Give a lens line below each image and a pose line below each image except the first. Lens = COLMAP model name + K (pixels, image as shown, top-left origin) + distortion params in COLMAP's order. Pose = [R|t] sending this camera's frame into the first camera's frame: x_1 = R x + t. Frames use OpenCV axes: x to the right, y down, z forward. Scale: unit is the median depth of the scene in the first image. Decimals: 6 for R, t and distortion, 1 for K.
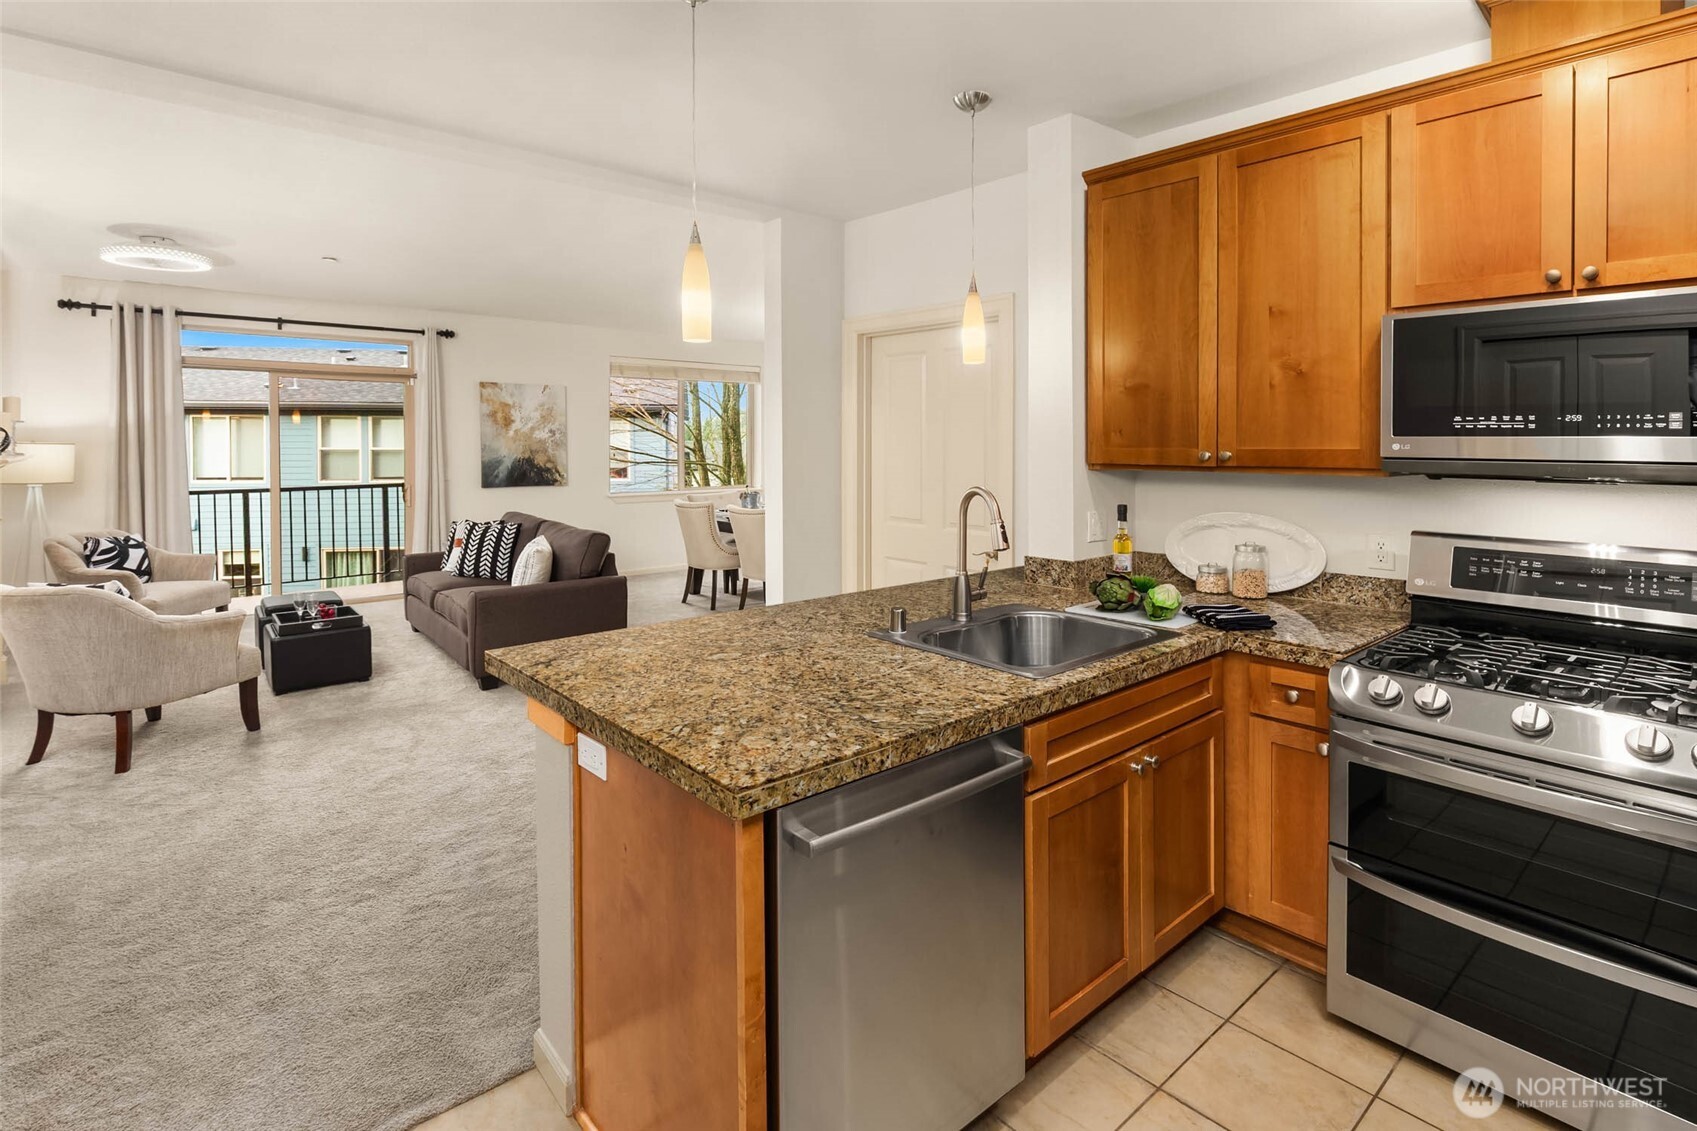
lens RADIAL K [[831.3, 0, 814.0], [0, 831.3, 459.8], [0, 0, 1]] dist [0.003716, -0.002106]
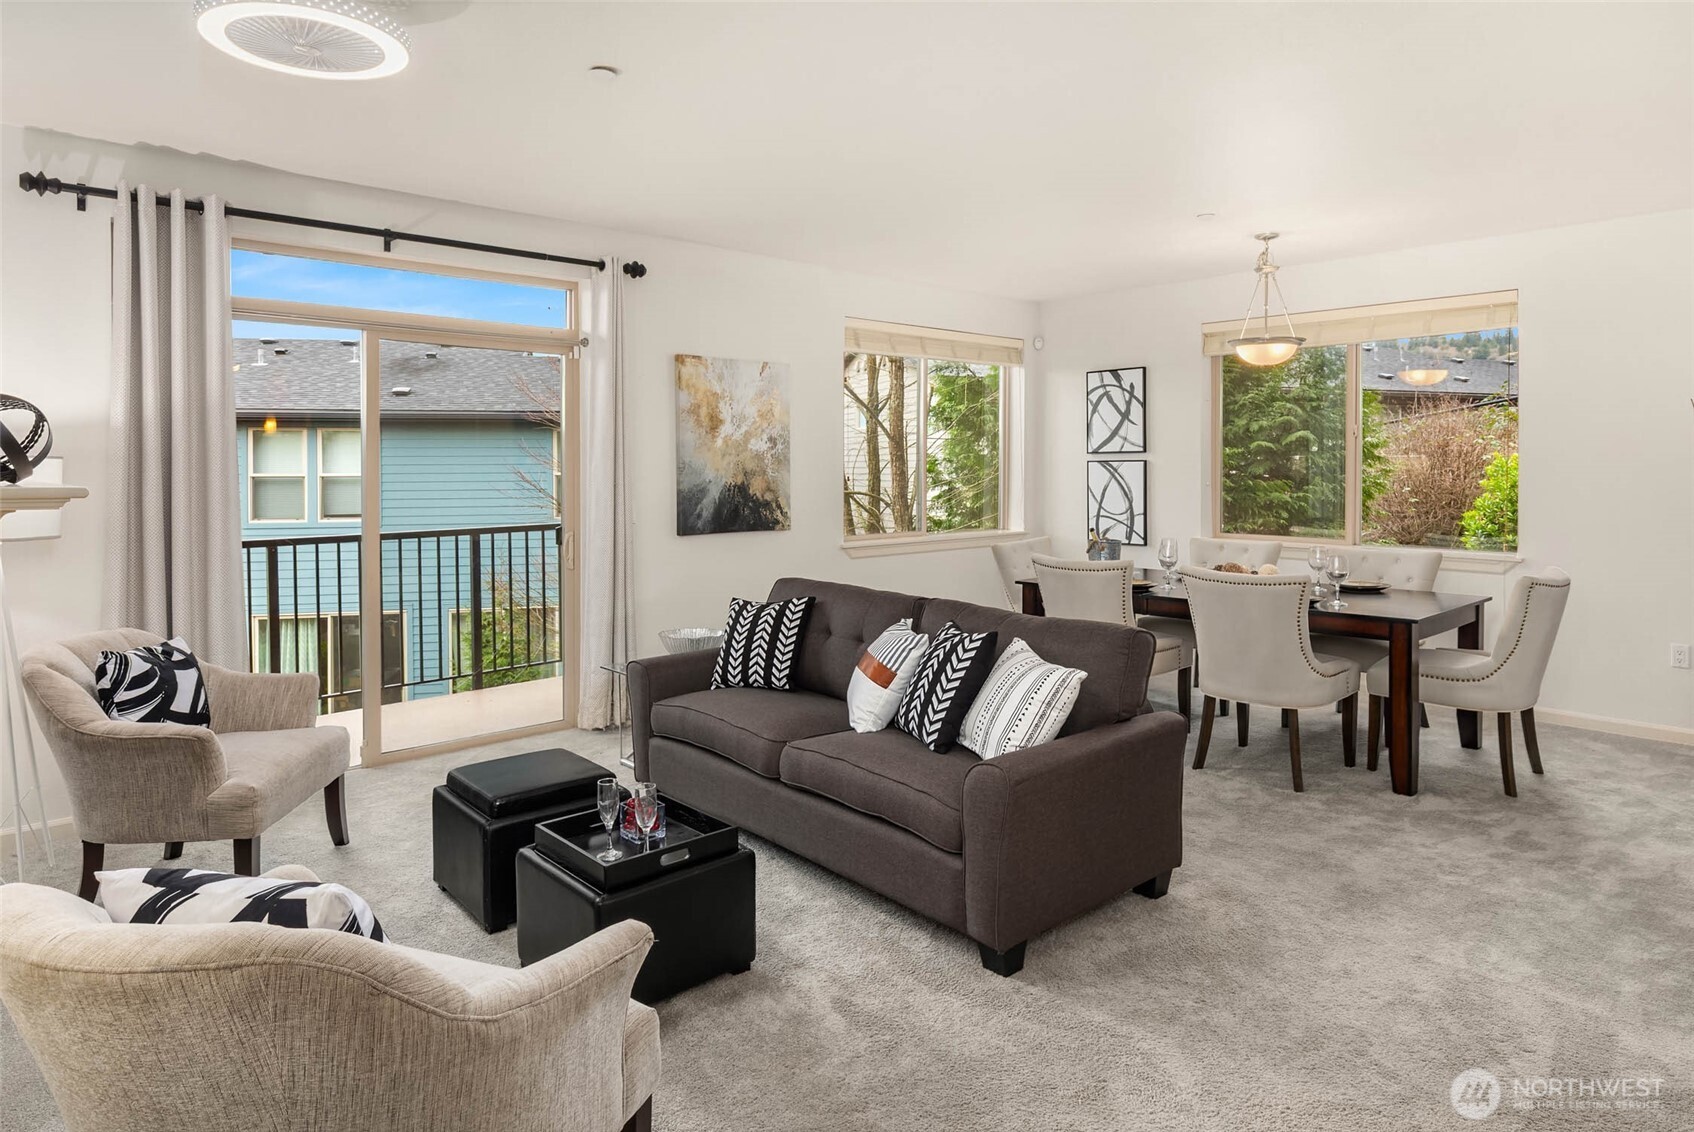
lens RADIAL K [[1025.7, 0, 791.3], [0, 1025.7, 479.8], [0, 0, 1]] dist [-0.007508, 0.005276]
pose [[0.999860, -0.006708, 0.015337, -0.377336], [0.006828, 0.999947, -0.007758, 0.000779], [-0.015284, 0.007862, 0.999852, 0.313948]]
